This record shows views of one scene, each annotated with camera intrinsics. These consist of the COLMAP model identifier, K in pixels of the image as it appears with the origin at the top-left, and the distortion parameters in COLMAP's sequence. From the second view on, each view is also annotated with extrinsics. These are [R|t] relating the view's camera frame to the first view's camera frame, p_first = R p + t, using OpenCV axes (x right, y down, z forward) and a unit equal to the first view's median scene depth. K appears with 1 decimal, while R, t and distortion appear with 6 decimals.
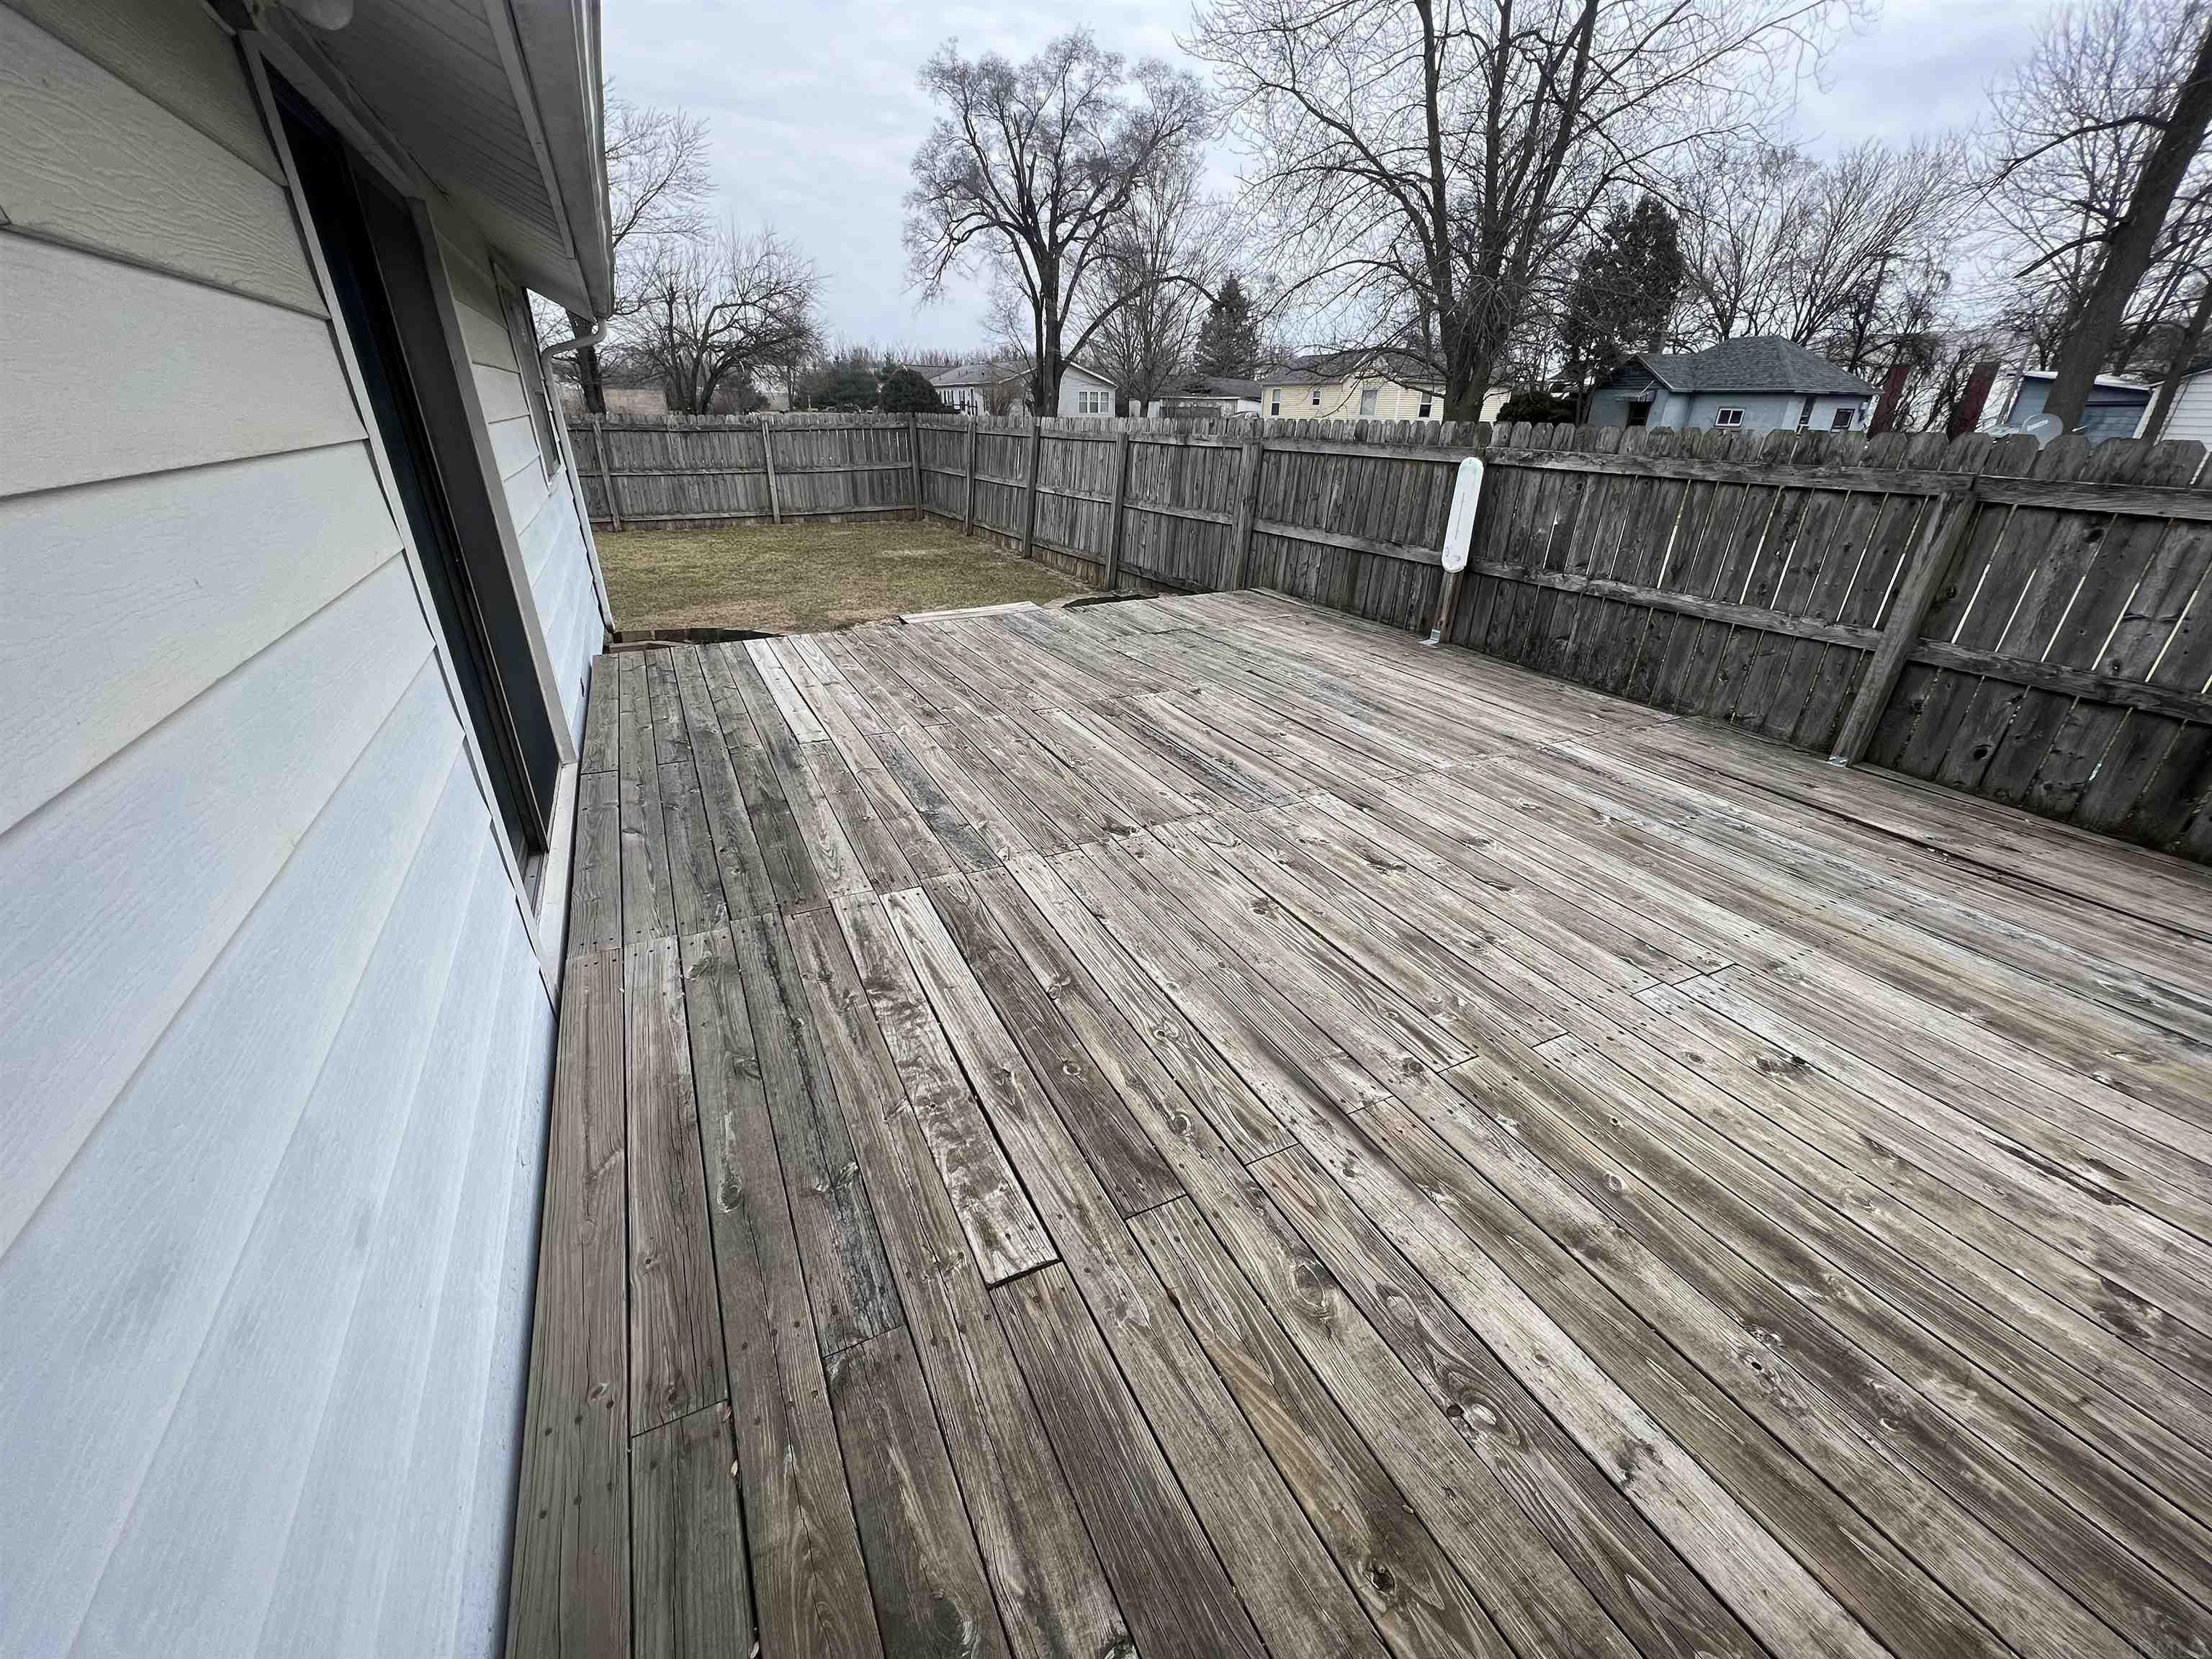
lens RADIAL K [[887.8, 0, 1104.8], [0, 887.8, 838.5], [0, 0, 1]] dist [-0.001830, -0.000430]
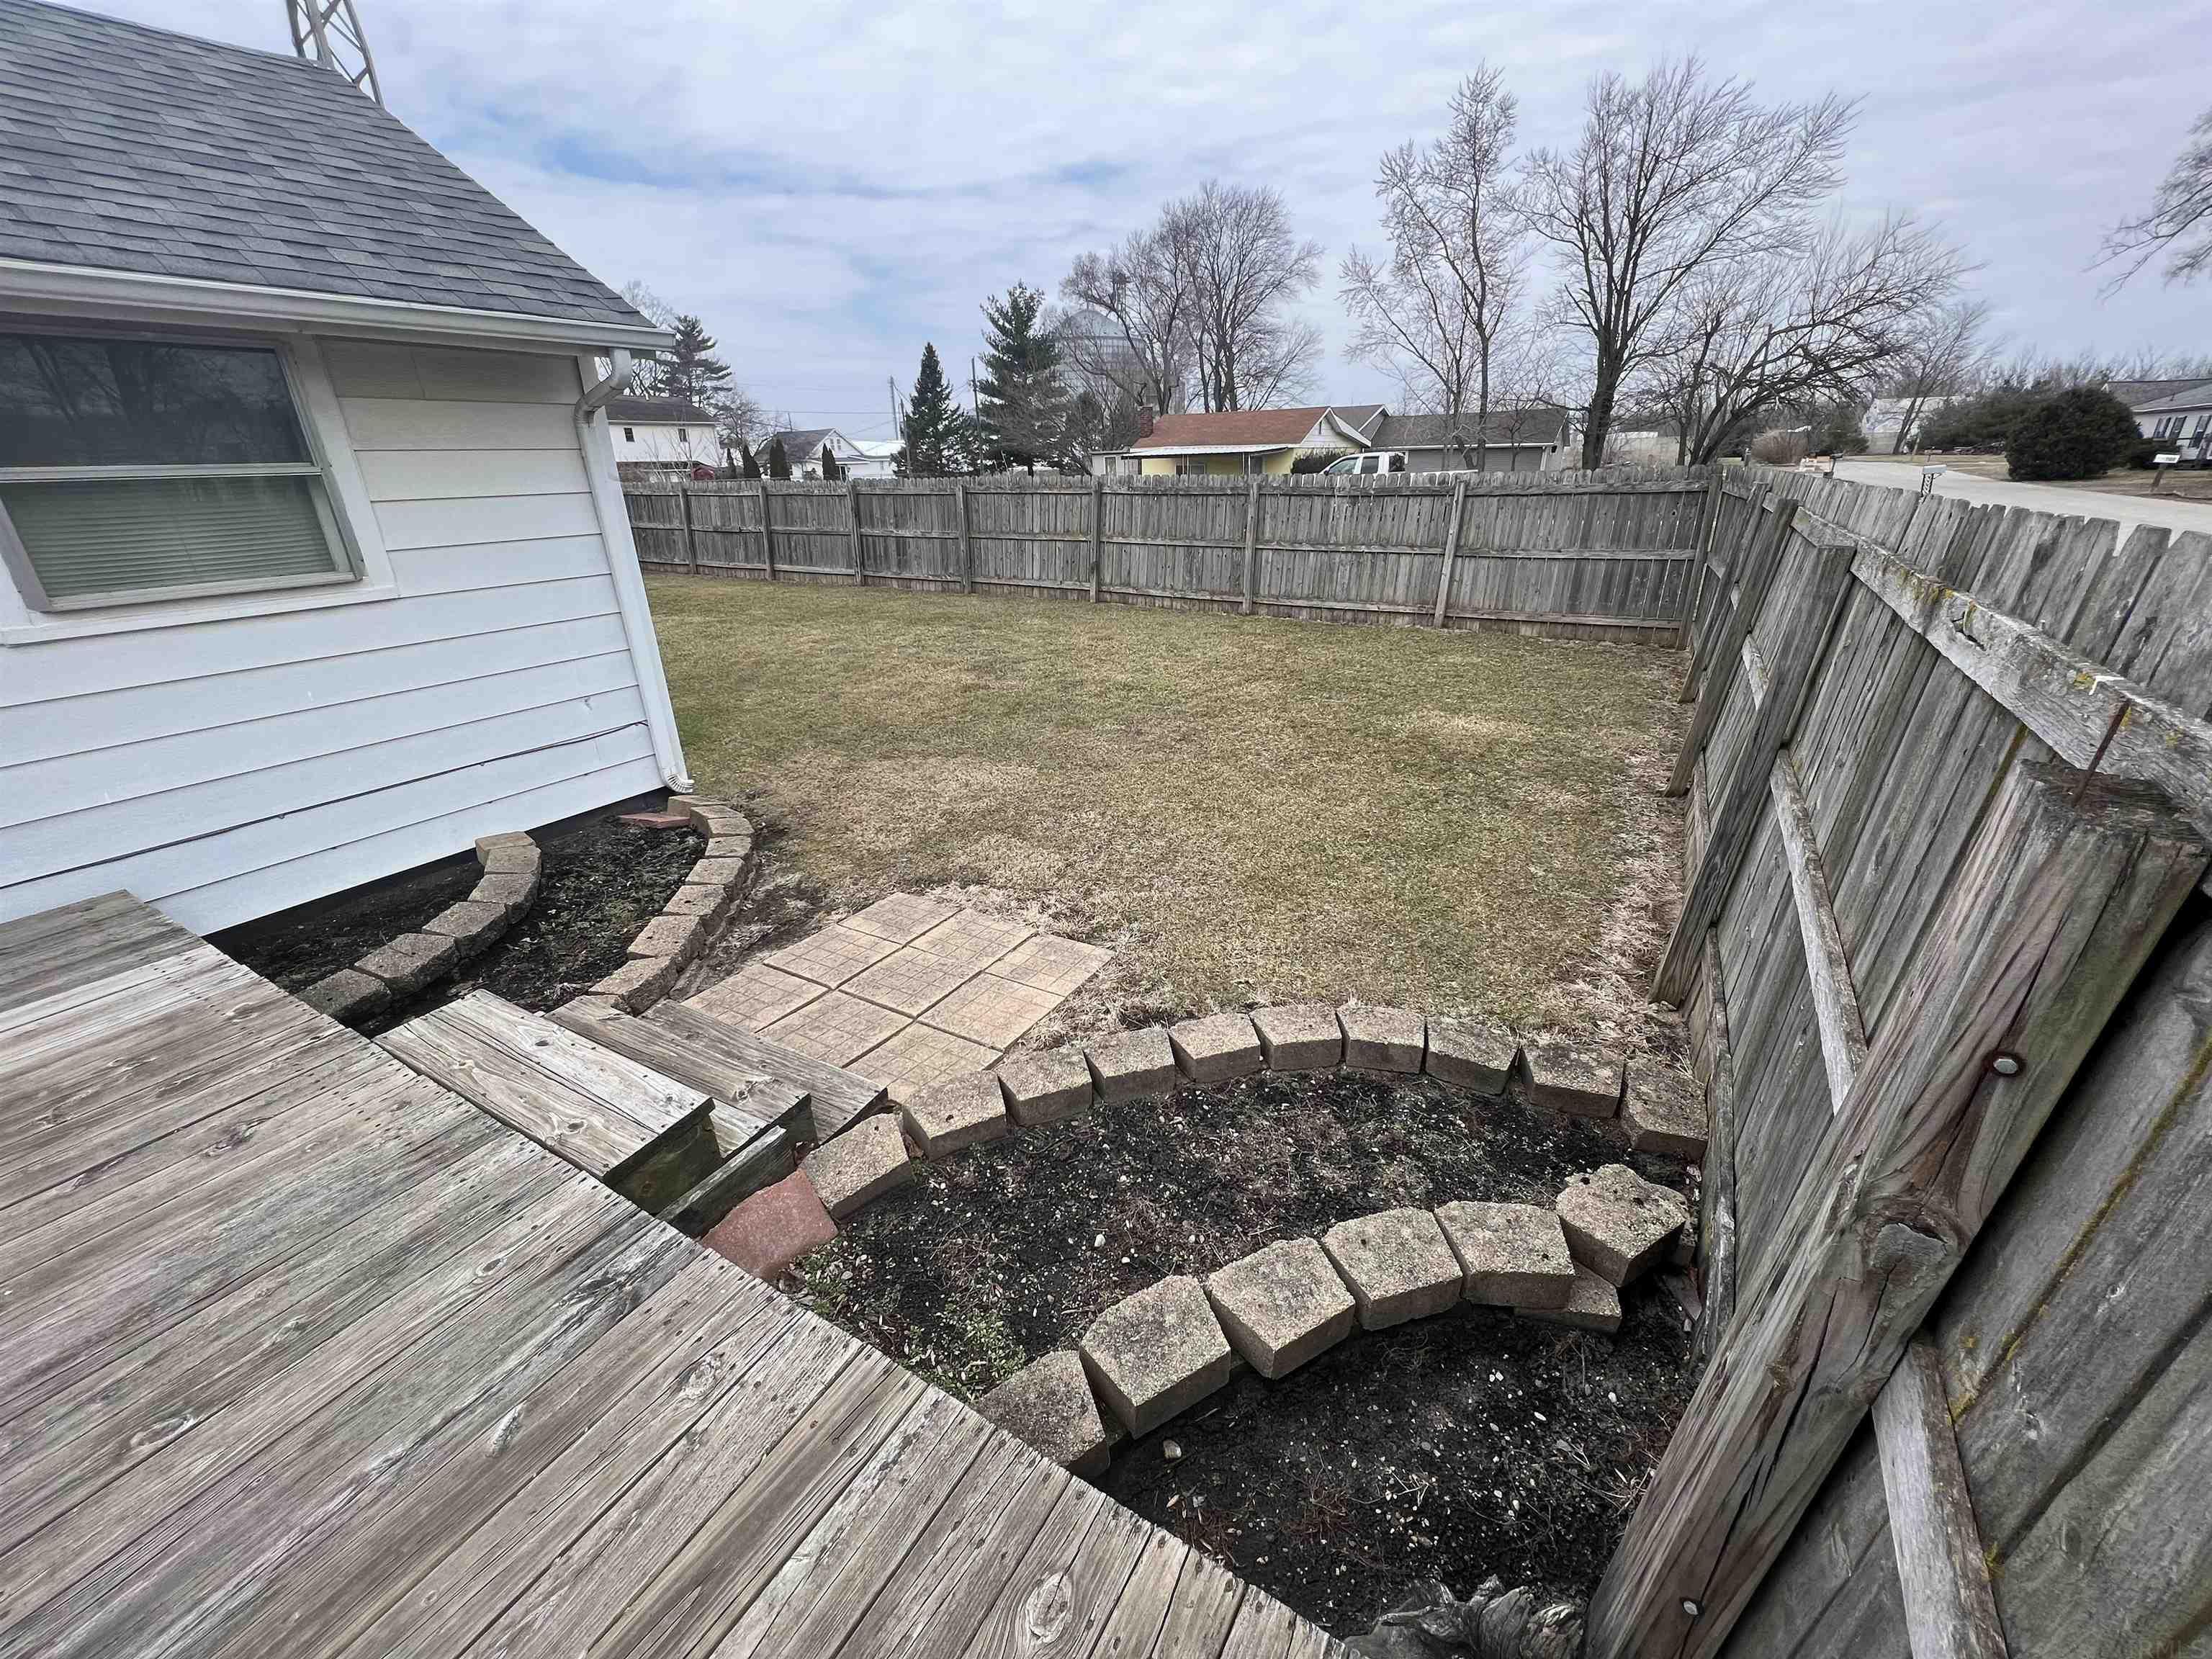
lens RADIAL K [[887.8, 0, 1111.0], [0, 887.8, 830.7], [0, 0, 1]] dist [-0.001830, -0.000430]
pose [[0.524958, 0.309813, -0.792739, 0.089754], [-0.349698, 0.927663, 0.130970, -0.207010], [0.775971, 0.208466, 0.595325, 0.421509]]
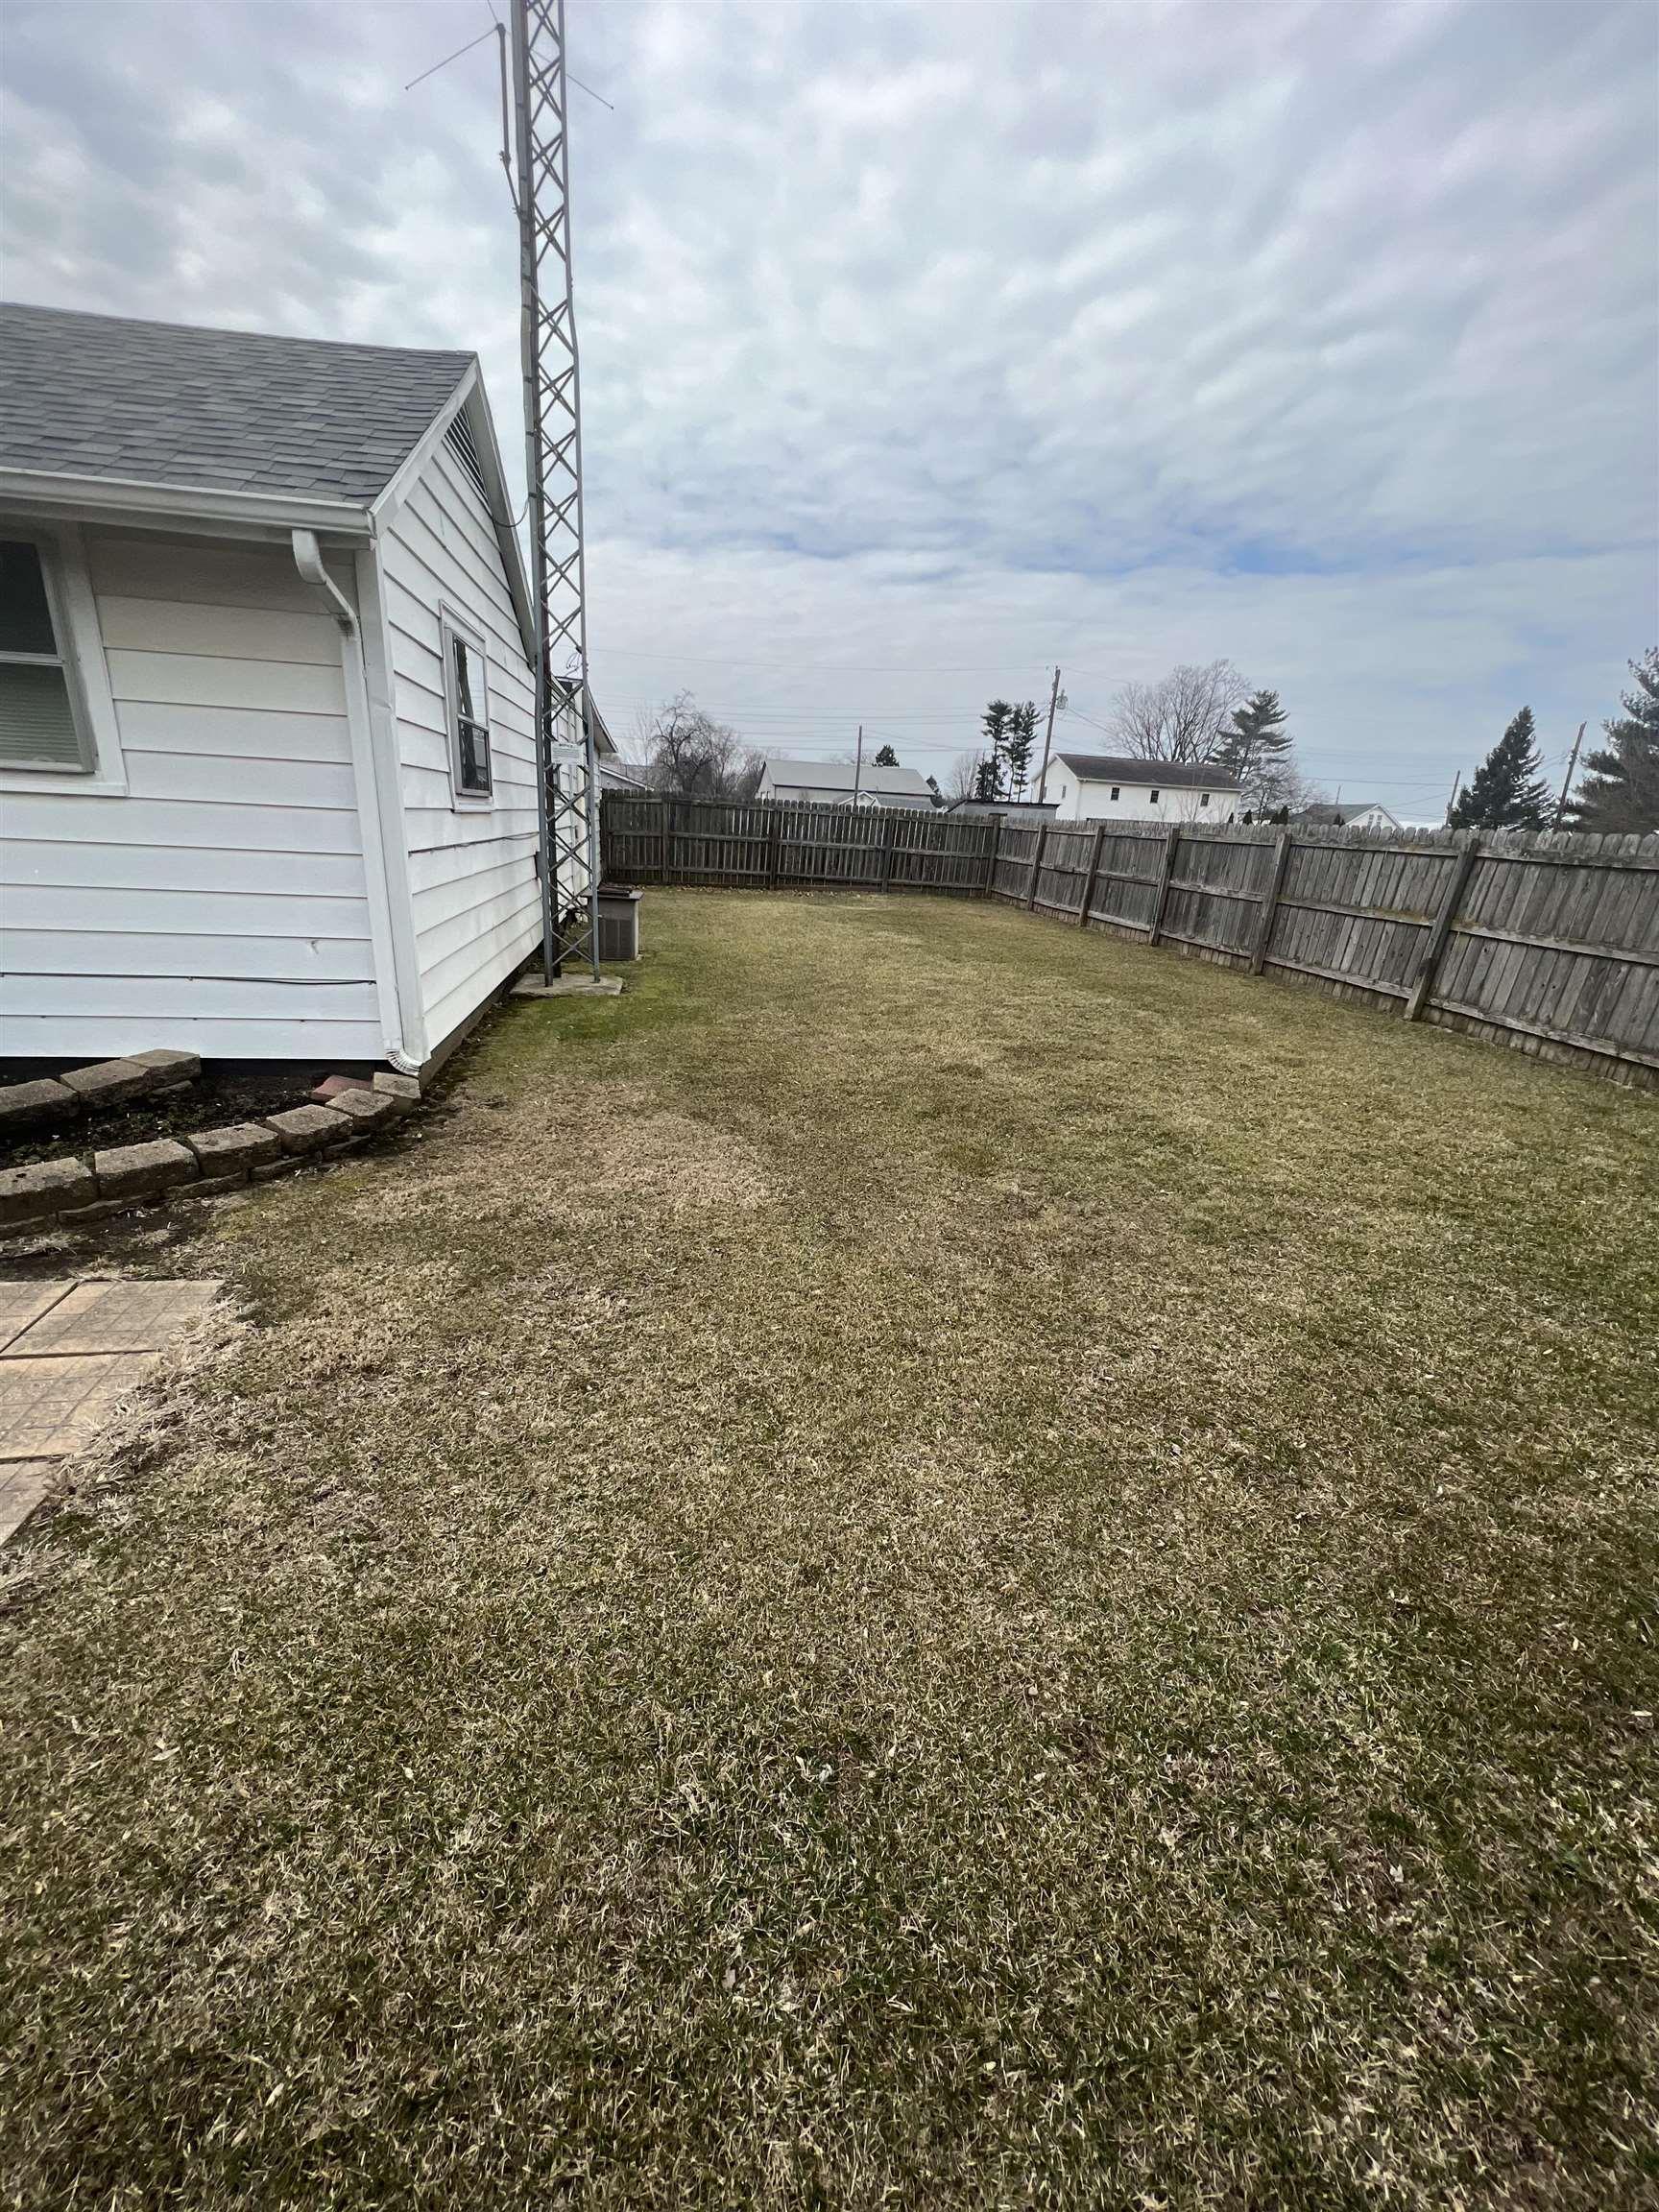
lens RADIAL K [[887.8, 0, 833.4], [0, 887.8, 1107.7], [0, 0, 1]] dist [-0.001830, -0.000430]
pose [[-0.278704, 0.275419, -0.920037, -0.044174], [-0.472947, 0.794417, 0.381082, -0.290922], [0.835850, 0.541337, -0.091148, 0.654178]]
